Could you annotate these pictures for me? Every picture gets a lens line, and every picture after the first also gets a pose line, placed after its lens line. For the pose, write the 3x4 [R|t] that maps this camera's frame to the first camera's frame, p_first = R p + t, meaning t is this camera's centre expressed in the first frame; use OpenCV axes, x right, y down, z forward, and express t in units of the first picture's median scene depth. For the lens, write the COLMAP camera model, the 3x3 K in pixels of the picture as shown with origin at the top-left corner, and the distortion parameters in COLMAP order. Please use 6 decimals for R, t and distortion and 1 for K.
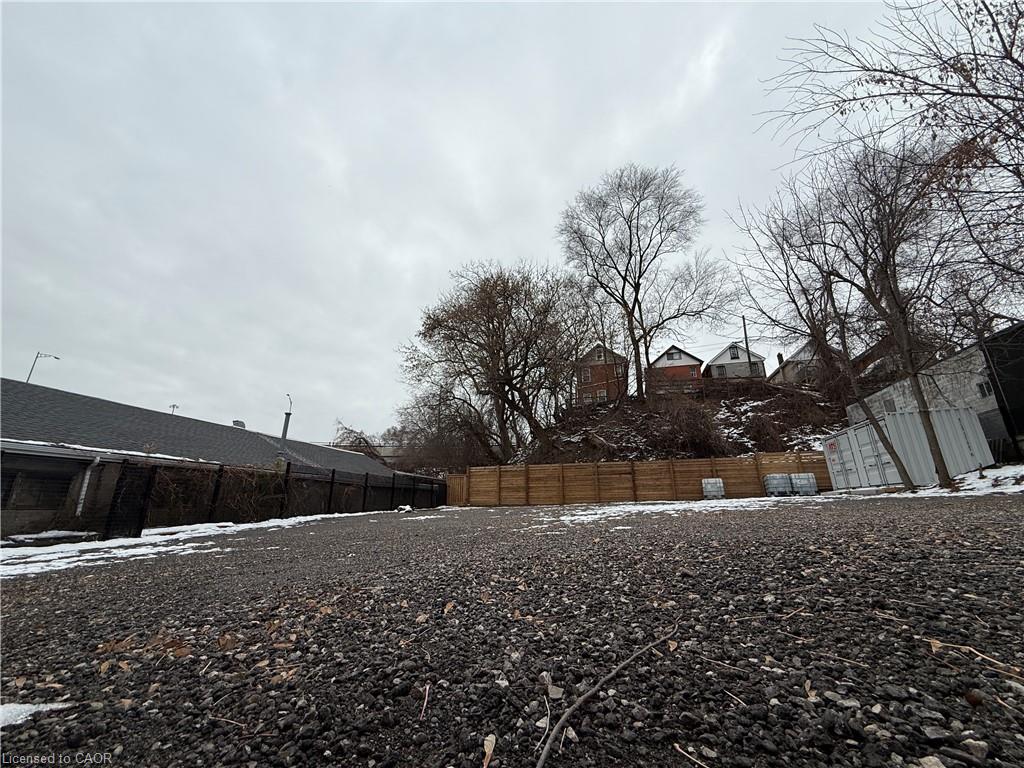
lens RADIAL K [[409.4, 0, 510.6], [0, 409.4, 384.8], [0, 0, 1]] dist [0.000338, -0.000002]
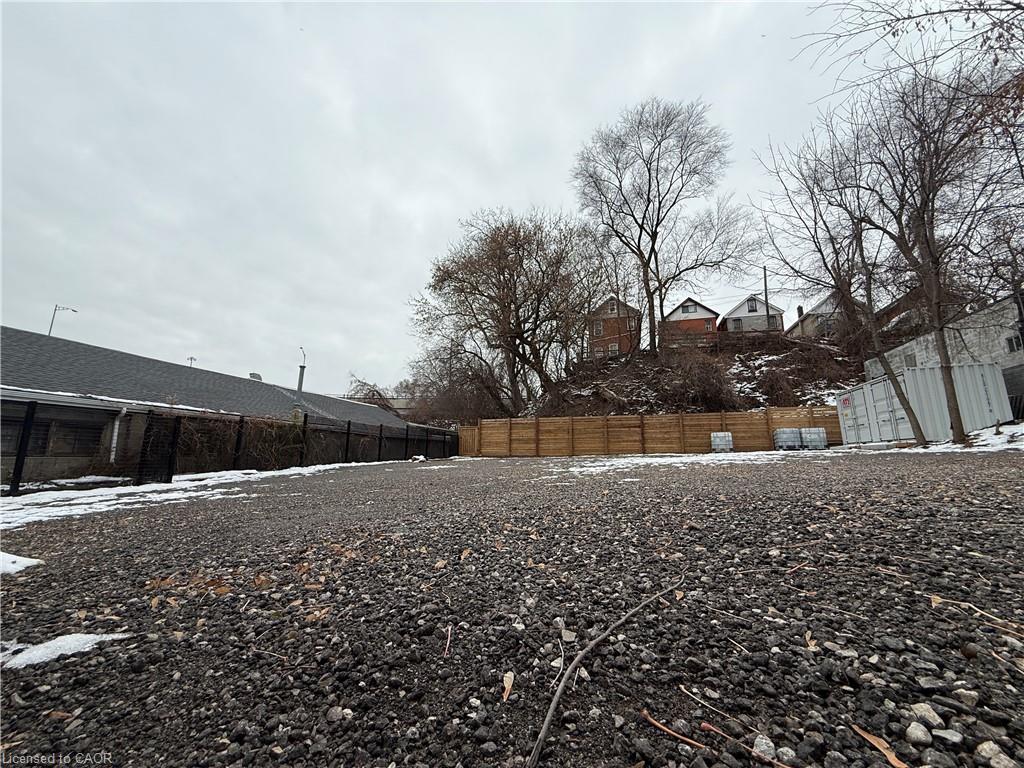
lens RADIAL K [[409.4, 0, 510.0], [0, 409.4, 384.5], [0, 0, 1]] dist [0.000338, -0.000002]
pose [[0.999637, 0.005457, -0.026375, -0.002019], [-0.002429, 0.993533, 0.113521, -0.002900], [0.026824, -0.113415, 0.993186, 0.000206]]
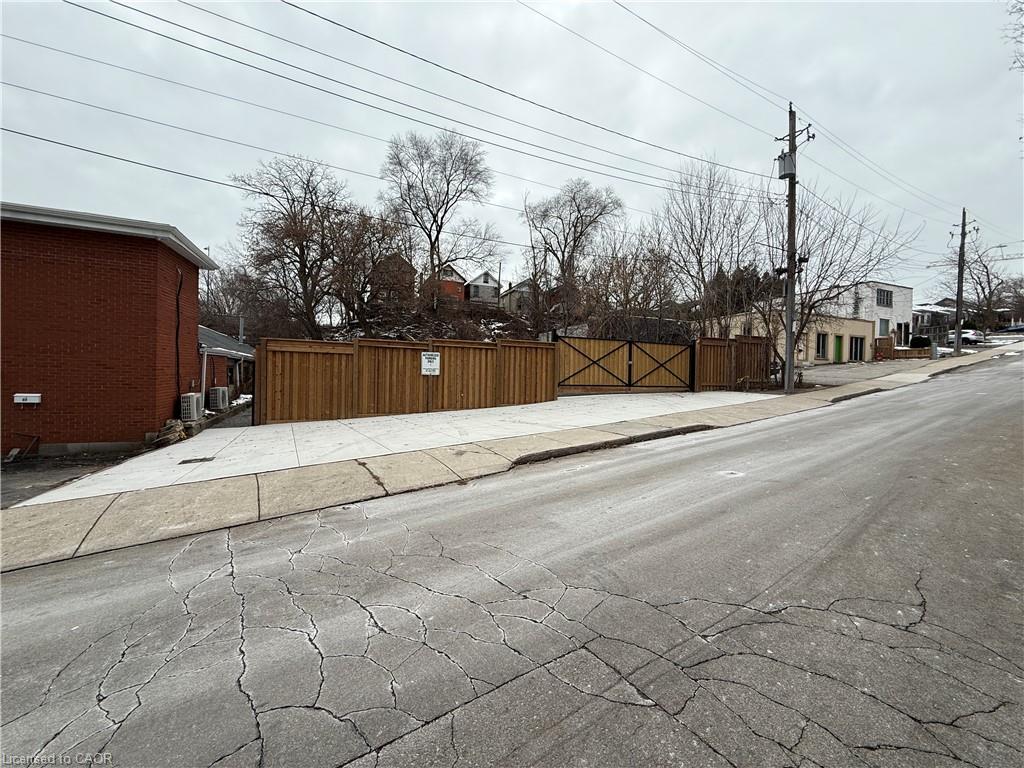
lens RADIAL K [[409.4, 0, 510.6], [0, 409.4, 381.0], [0, 0, 1]] dist [0.000338, -0.000002]
pose [[0.795912, 0.019123, 0.605110, -0.802216], [-0.197630, 0.952953, 0.229831, -0.268759], [-0.572246, -0.302513, 0.762246, -0.813780]]
